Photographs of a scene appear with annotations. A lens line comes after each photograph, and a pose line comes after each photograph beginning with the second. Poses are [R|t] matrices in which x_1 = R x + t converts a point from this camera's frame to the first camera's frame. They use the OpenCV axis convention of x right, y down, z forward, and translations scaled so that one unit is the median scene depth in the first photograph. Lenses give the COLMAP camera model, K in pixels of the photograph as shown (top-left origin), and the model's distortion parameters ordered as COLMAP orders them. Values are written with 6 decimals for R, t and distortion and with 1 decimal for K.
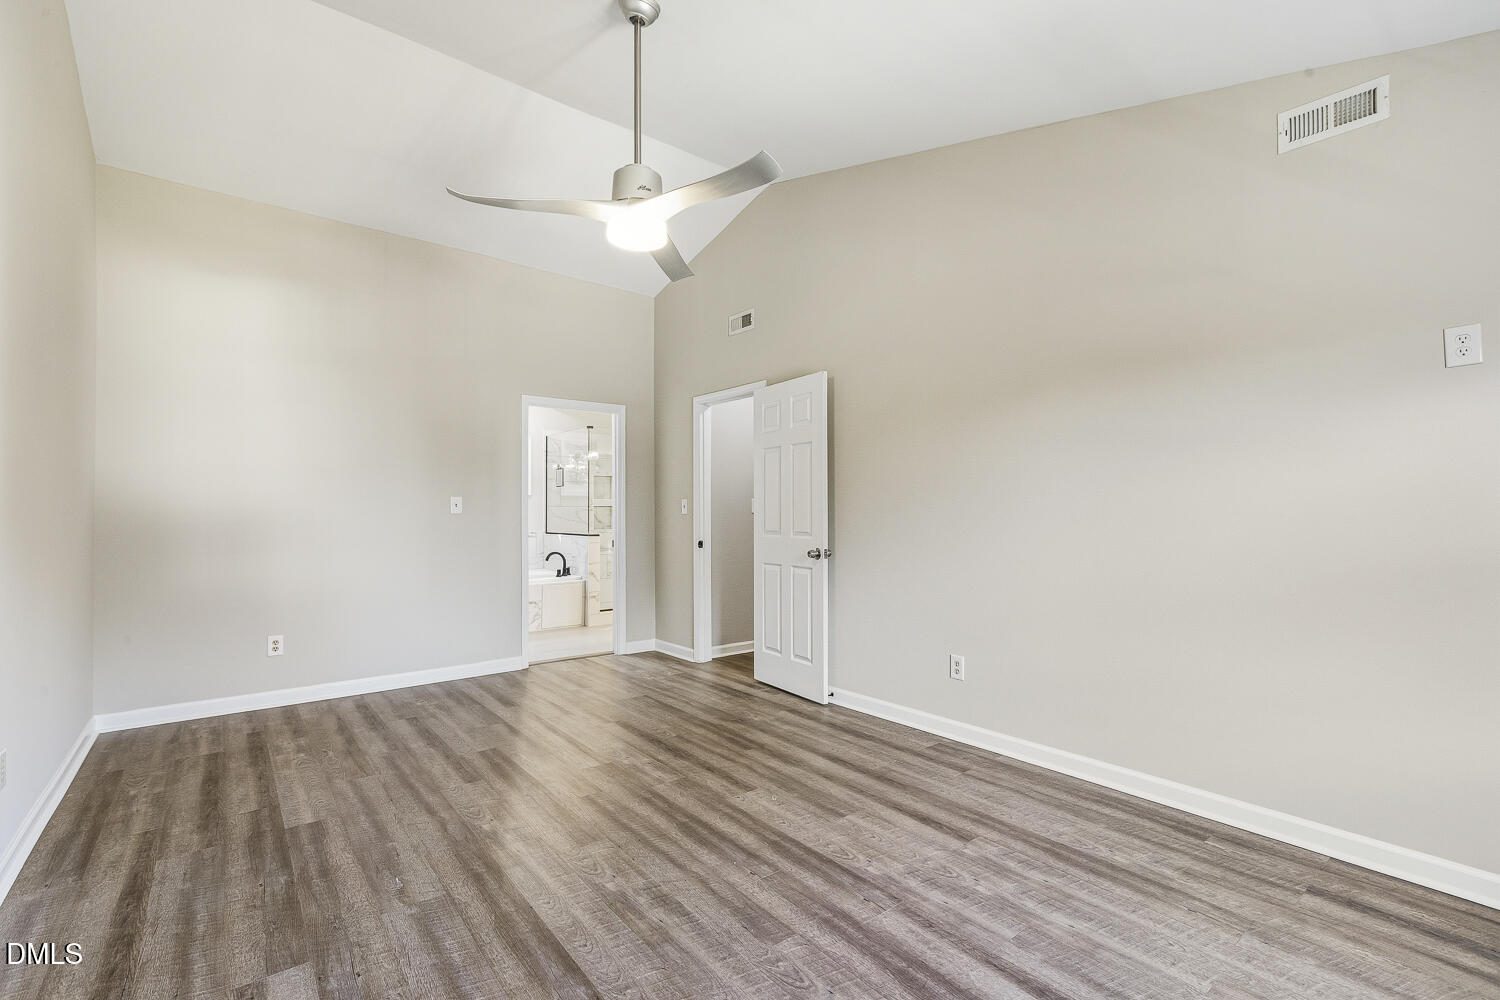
lens RADIAL K [[666.1, 0, 758.9], [0, 666.1, 503.1], [0, 0, 1]] dist [0.001088, 0.000361]
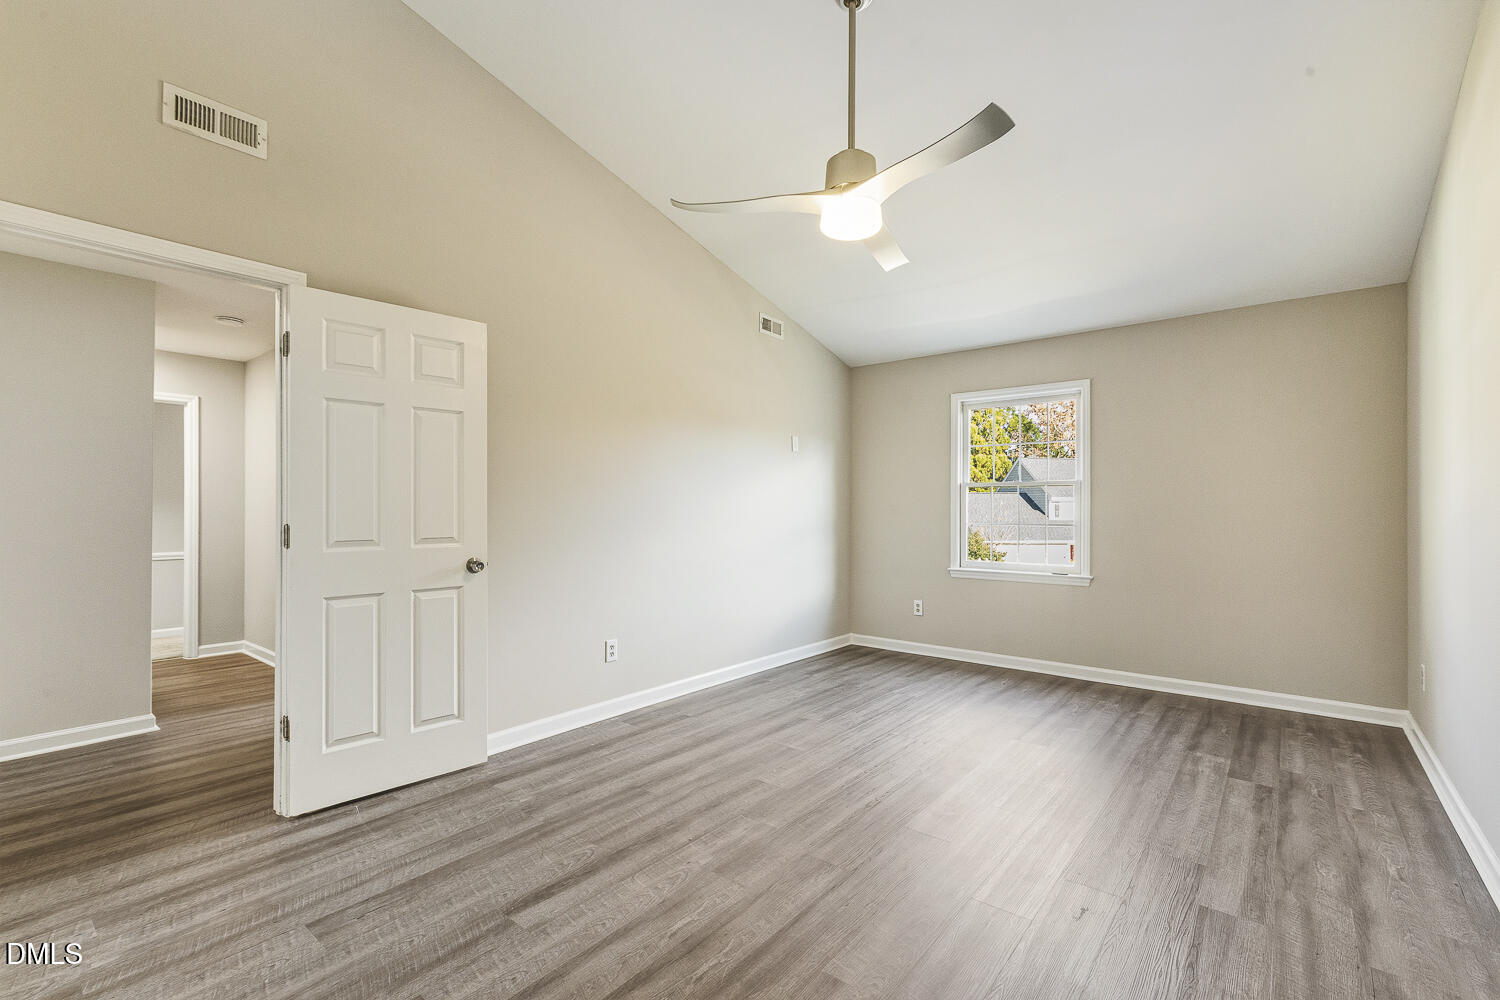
lens RADIAL K [[666.1, 0, 755.1], [0, 666.1, 505.7], [0, 0, 1]] dist [0.001088, 0.000361]
pose [[-0.208005, 0.001546, 0.978127, -0.951736], [-0.016561, 0.999850, -0.005102, 0.010545], [-0.977988, -0.017260, -0.207948, 1.151356]]
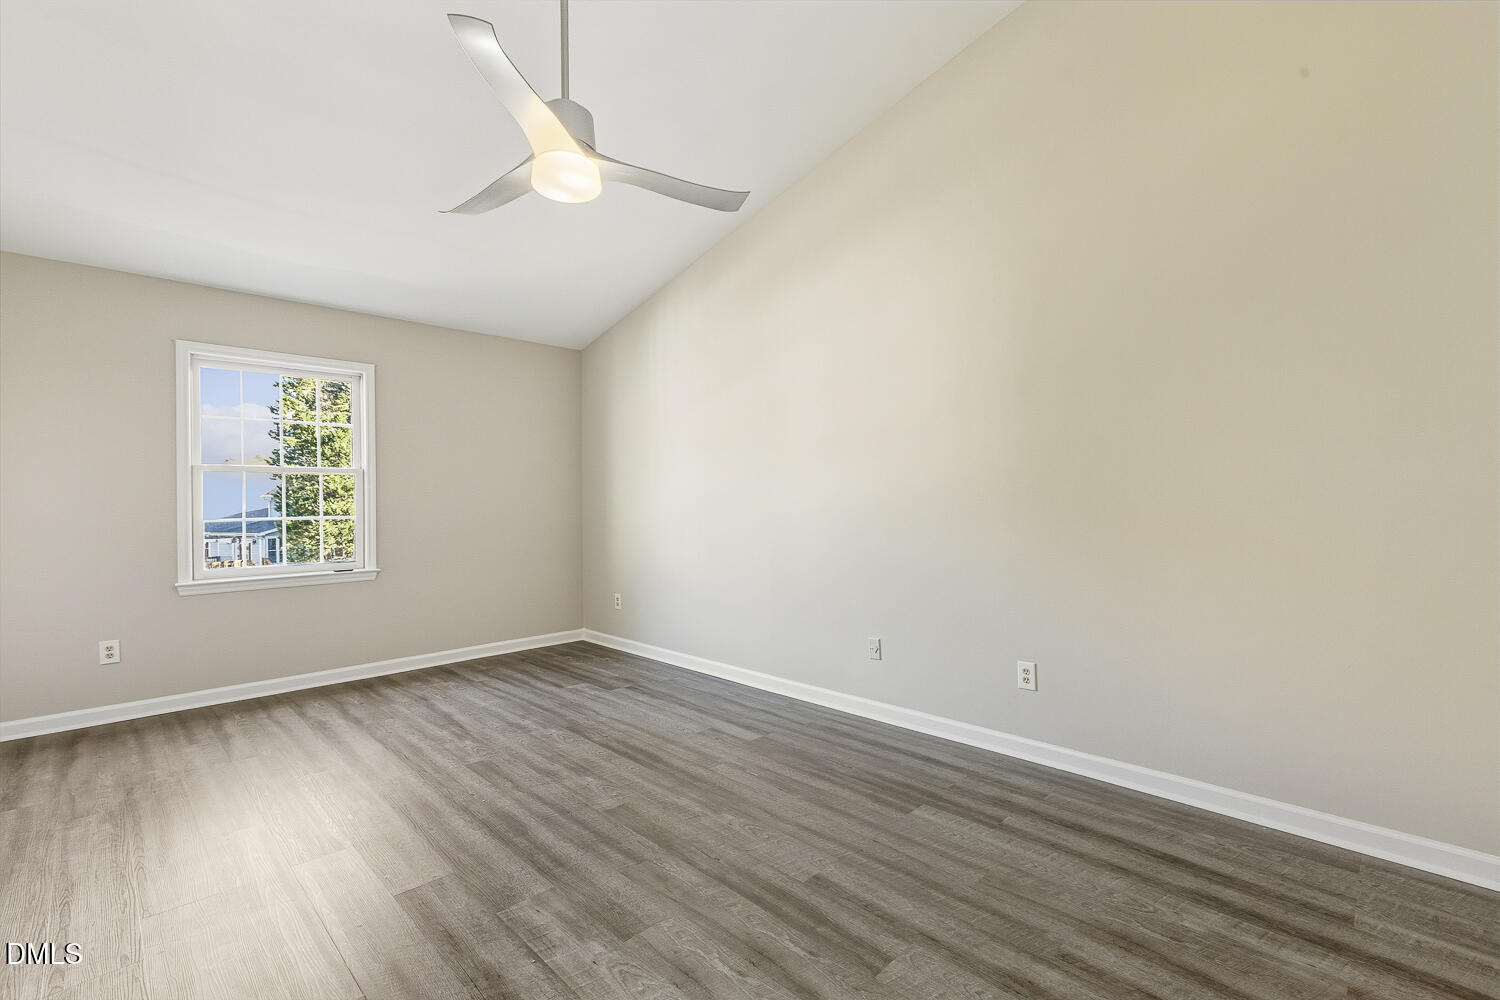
lens RADIAL K [[666.1, 0, 752.3], [0, 666.1, 496.9], [0, 0, 1]] dist [0.001088, 0.000361]
pose [[-0.994589, 0.007565, -0.103611, -0.285296], [0.009369, 0.999813, -0.016933, 0.026811], [0.103464, -0.017812, -0.994474, 1.639283]]
